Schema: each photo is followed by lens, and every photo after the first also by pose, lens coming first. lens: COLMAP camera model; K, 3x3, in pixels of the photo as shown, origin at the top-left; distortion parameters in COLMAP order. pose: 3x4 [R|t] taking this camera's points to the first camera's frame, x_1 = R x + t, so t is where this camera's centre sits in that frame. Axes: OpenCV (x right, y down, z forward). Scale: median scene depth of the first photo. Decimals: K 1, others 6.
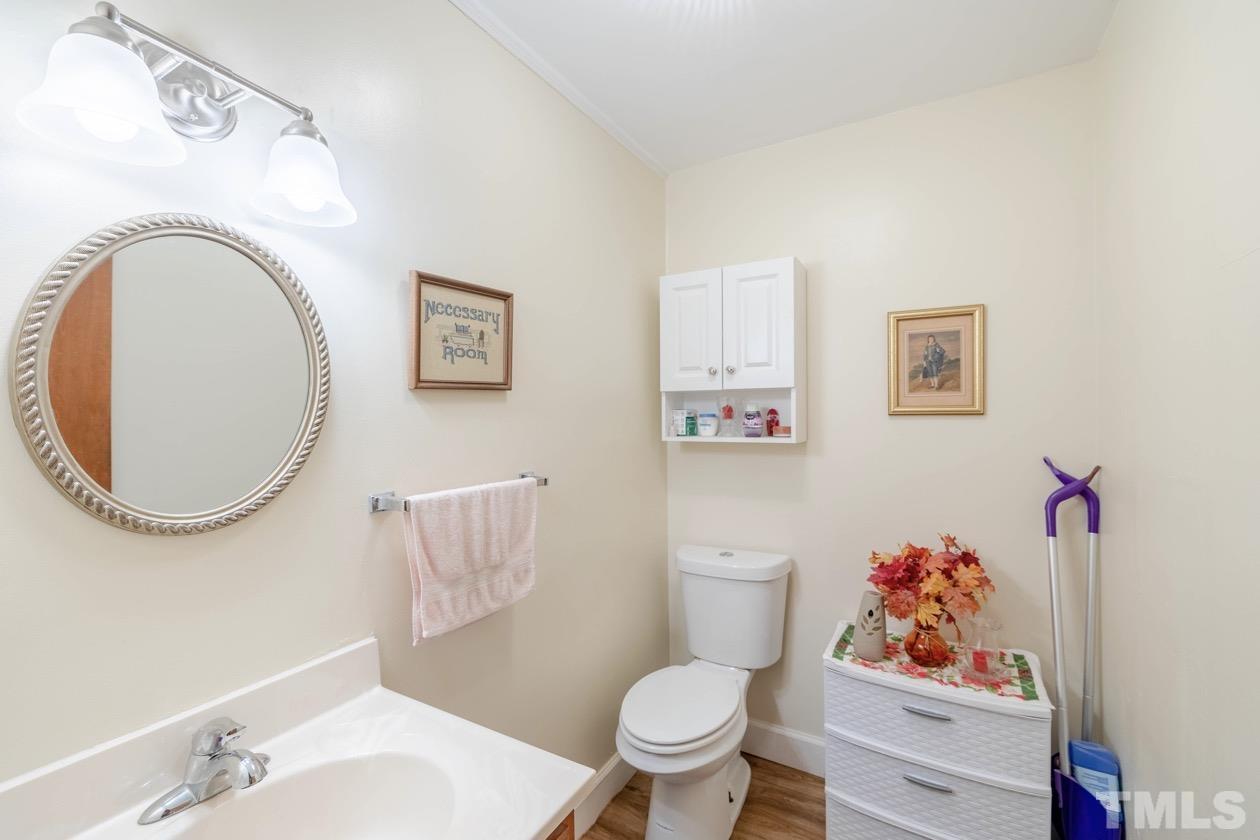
lens RADIAL K [[534.2, 0, 624.5], [0, 534.2, 411.6], [0, 0, 1]] dist [0.000494, 0.000059]
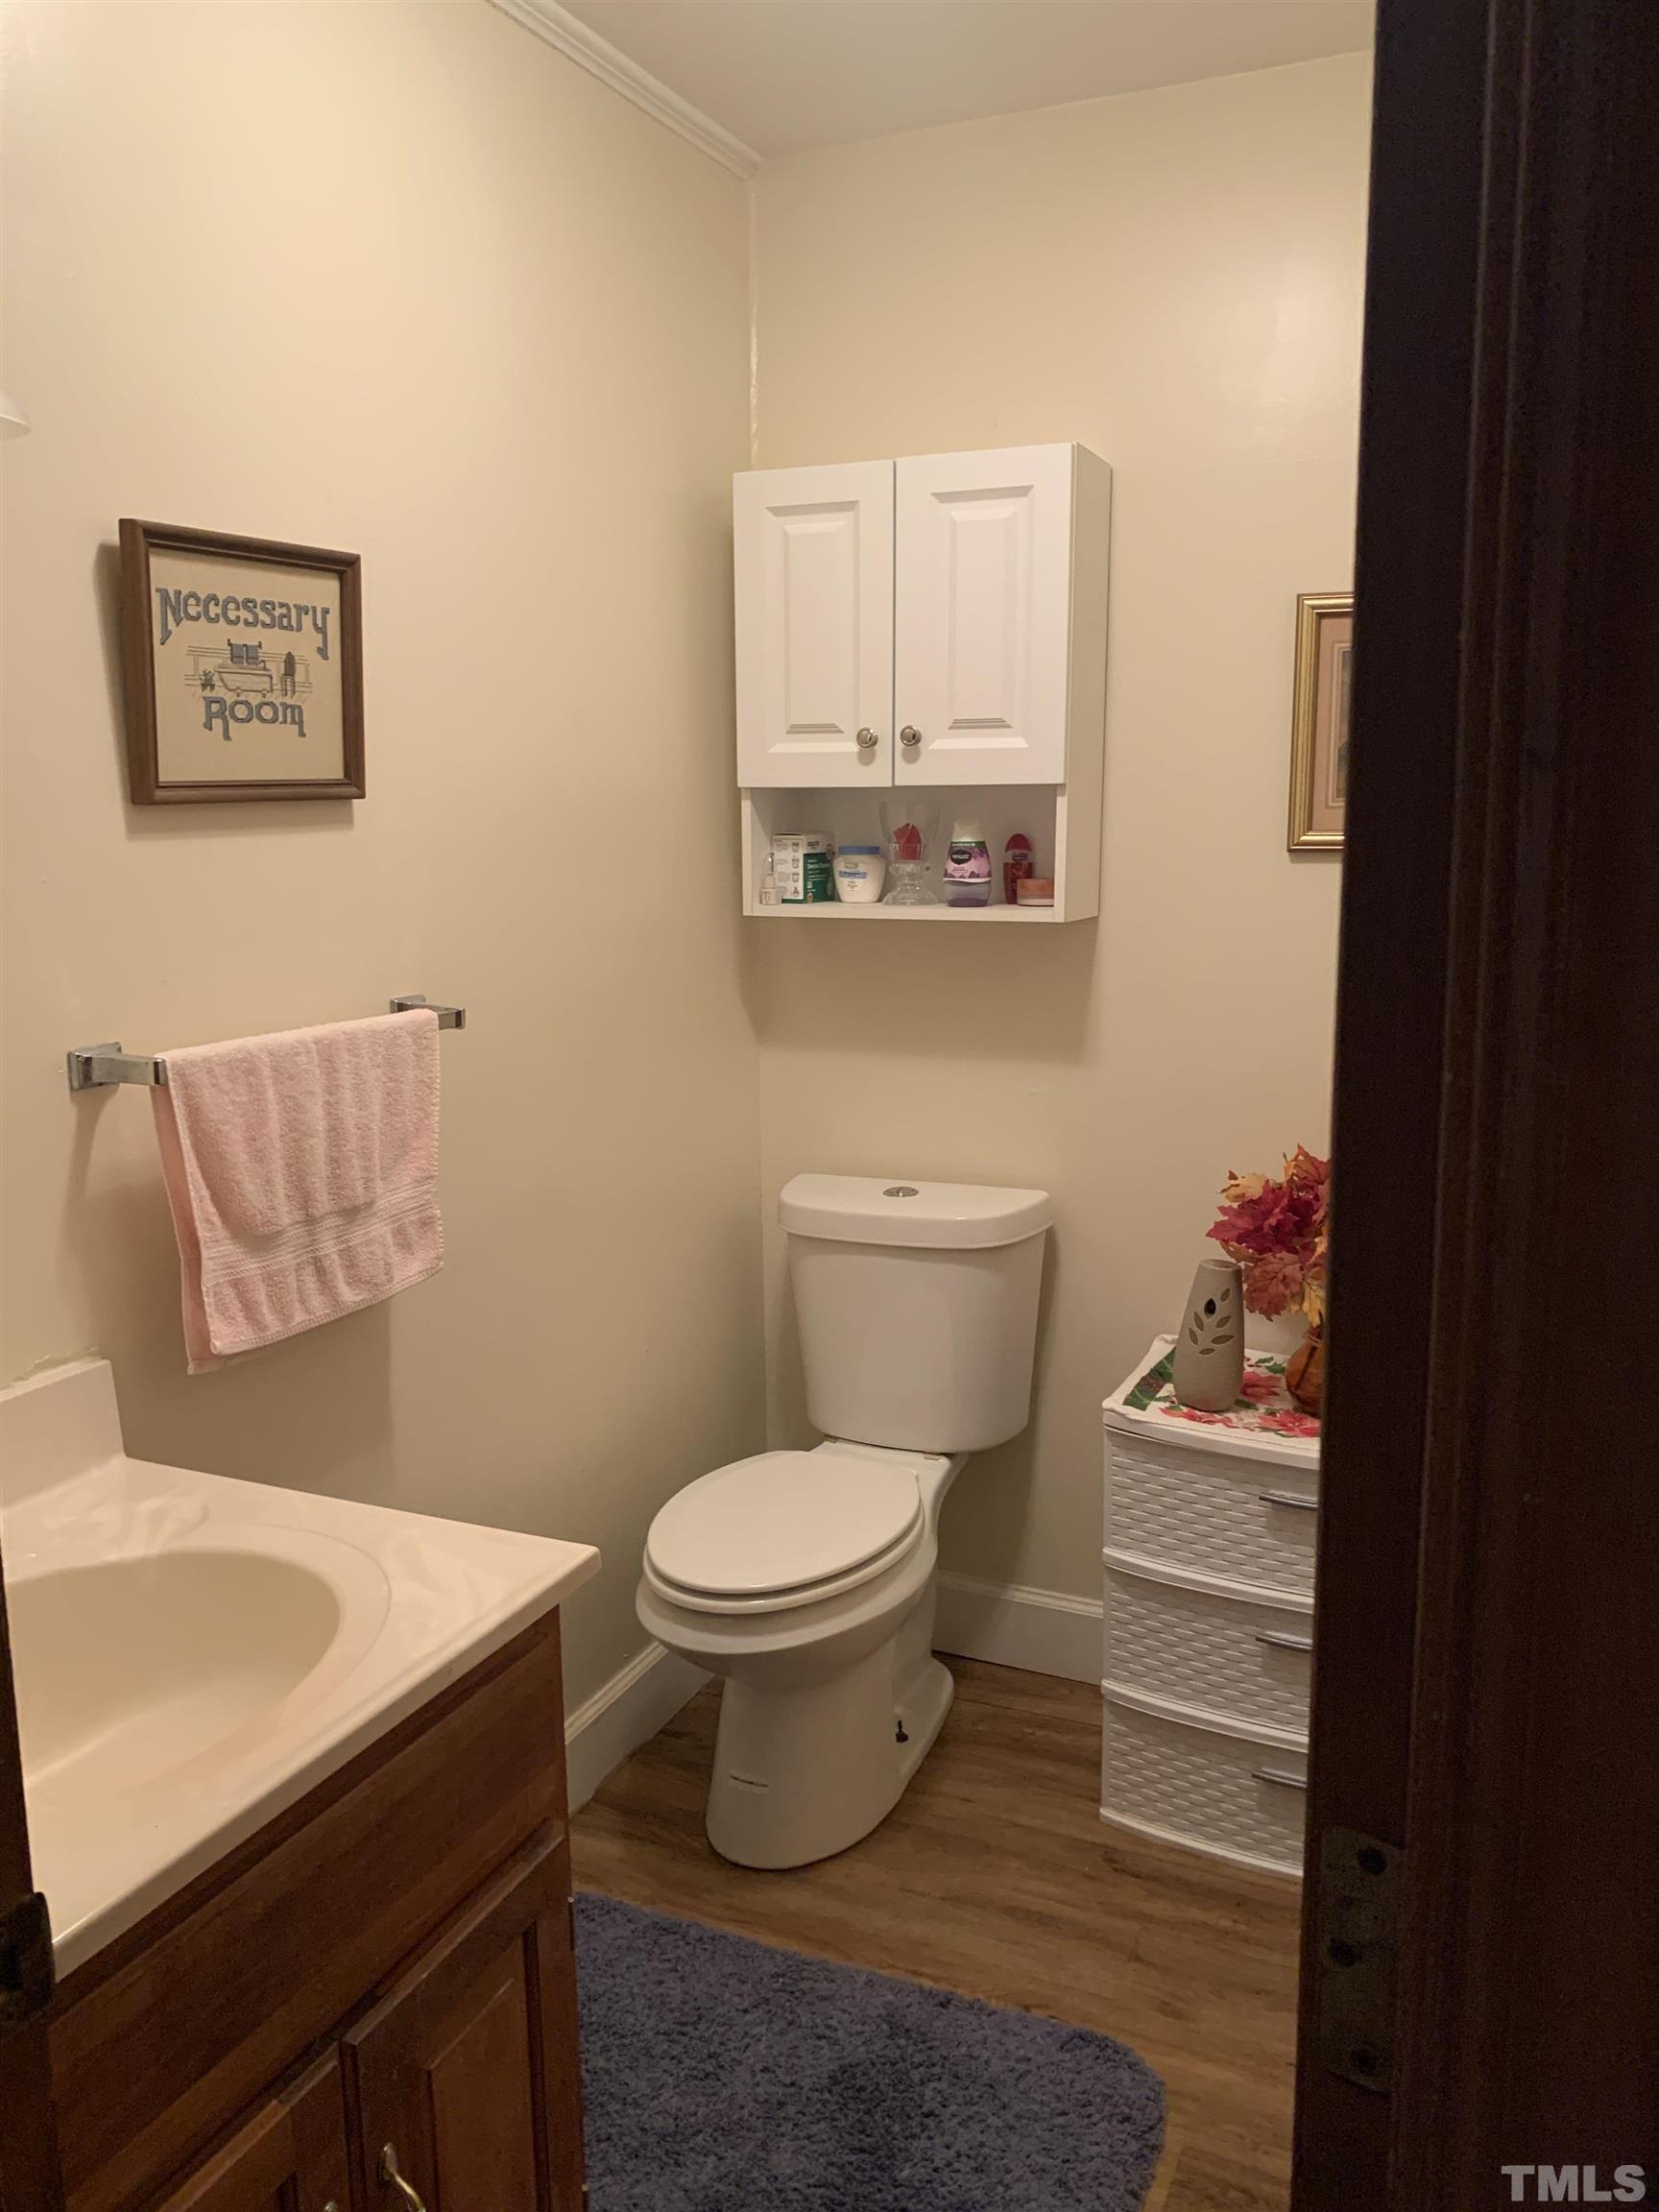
lens RADIAL K [[1732.4, 0, 822.1], [0, 1732.4, 1091.6], [0, 0, 1]] dist [0.096701, -0.198607]
pose [[0.995460, -0.015085, 0.093974, 0.007769], [-0.000643, 0.986272, 0.165128, -0.037577], [-0.095175, -0.164439, 0.981785, -0.367380]]
